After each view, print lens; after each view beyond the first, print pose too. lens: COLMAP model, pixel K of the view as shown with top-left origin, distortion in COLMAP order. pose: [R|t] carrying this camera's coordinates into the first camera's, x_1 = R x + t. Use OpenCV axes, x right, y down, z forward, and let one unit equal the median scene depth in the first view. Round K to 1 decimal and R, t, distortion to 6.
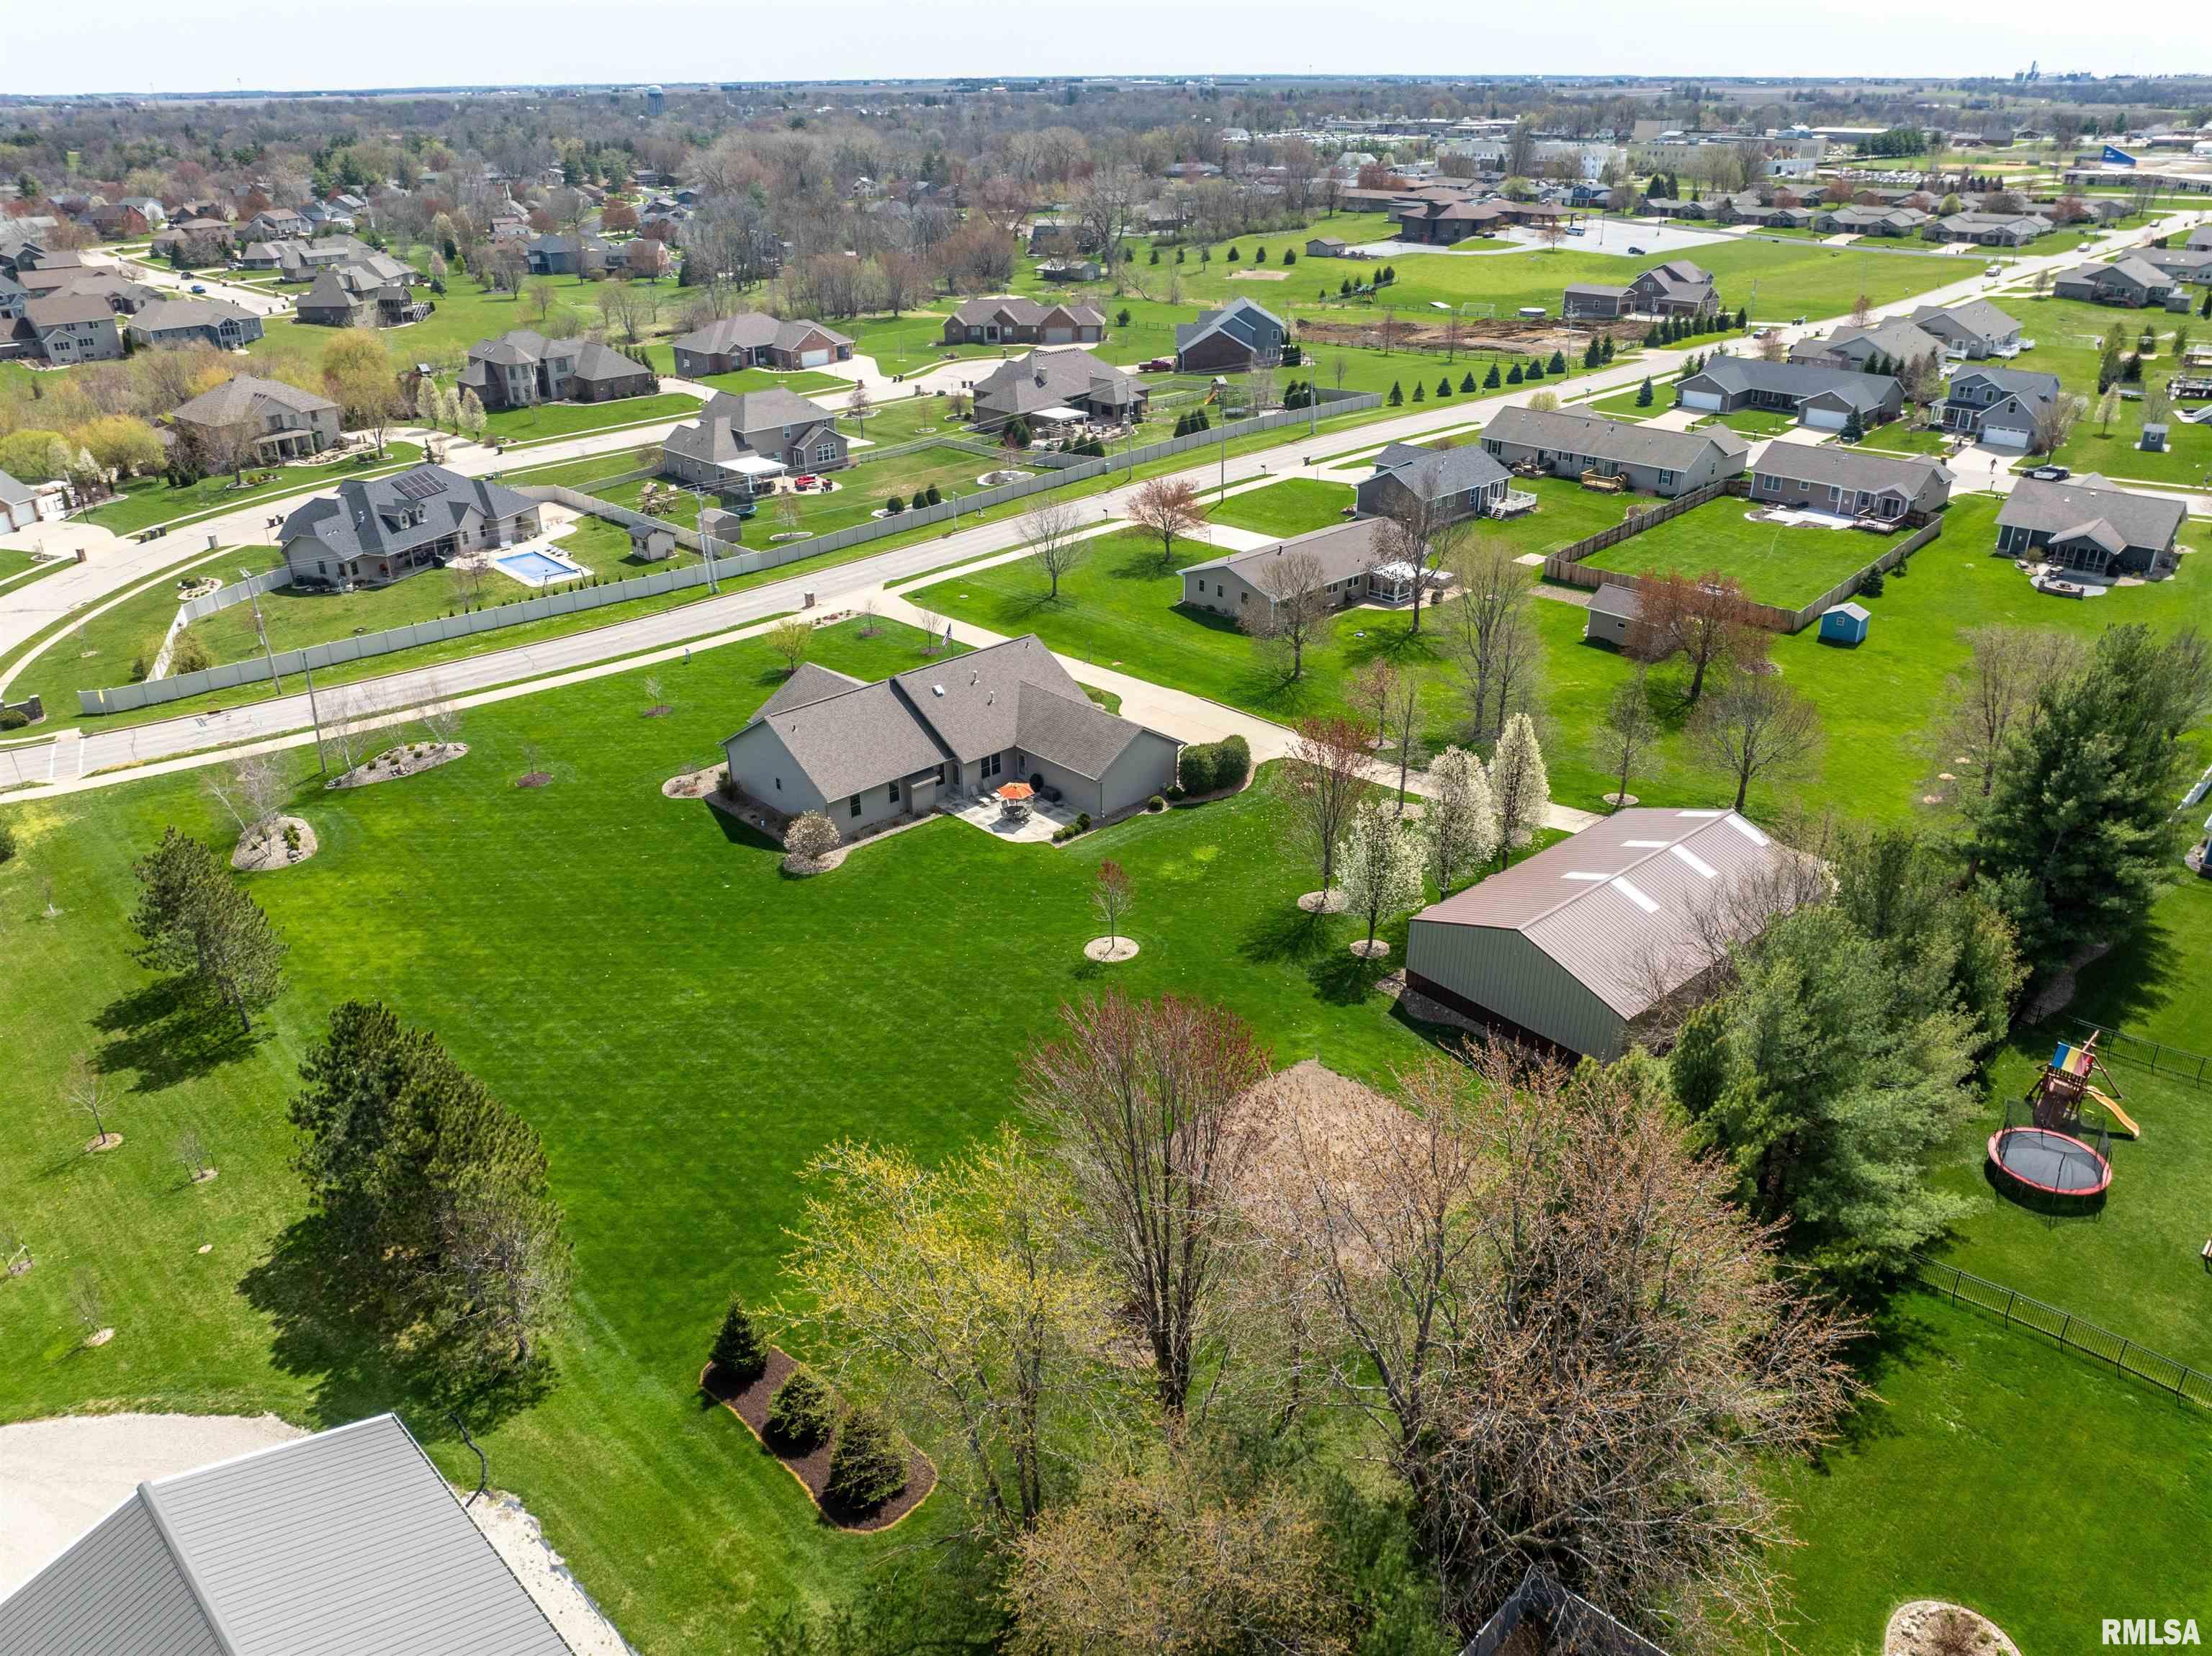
lens RADIAL K [[1571.7, 0, 1102.8], [0, 1571.7, 787.1], [0, 0, 1]] dist [-0.040402, 0.001511]
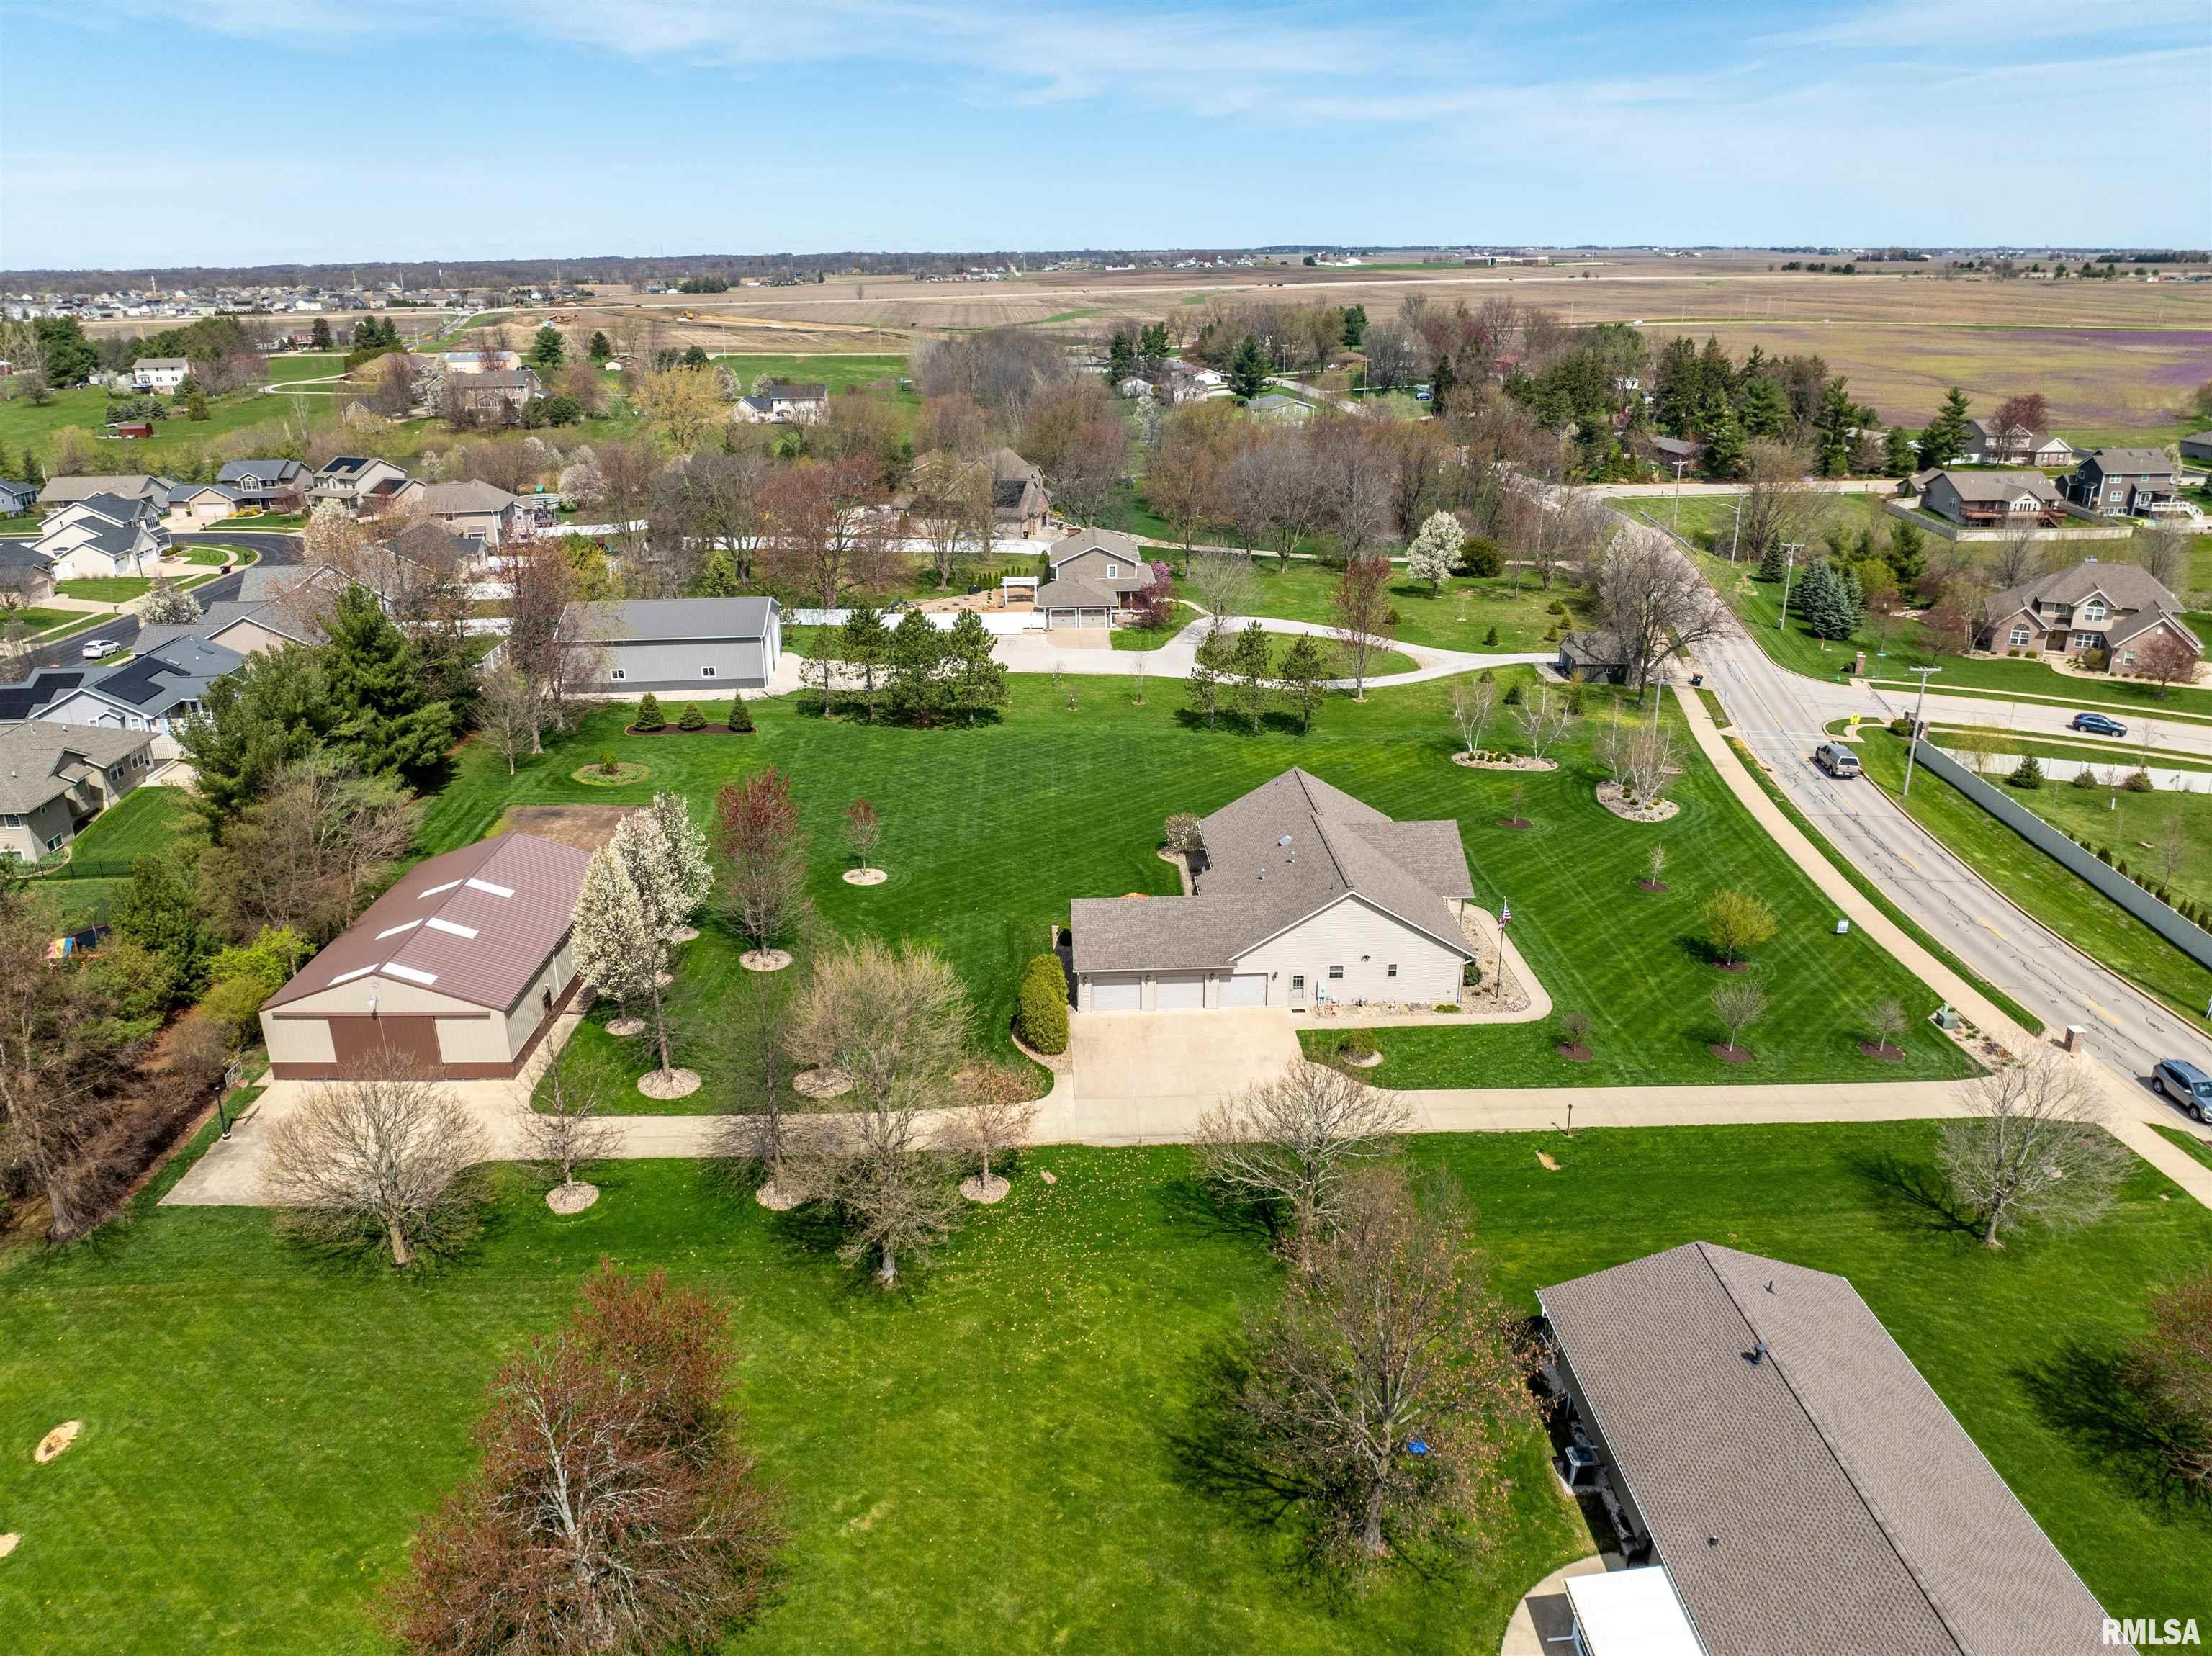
lens RADIAL K [[1559.4, 0, 1108.5], [0, 1559.4, 830.4], [0, 0, 1]] dist [-0.035049, 0.000279]
pose [[-0.651826, 0.278479, -0.705388, 0.468698], [-0.303918, 0.756258, 0.579402, -0.440147], [0.694807, 0.592050, -0.408314, 1.034530]]
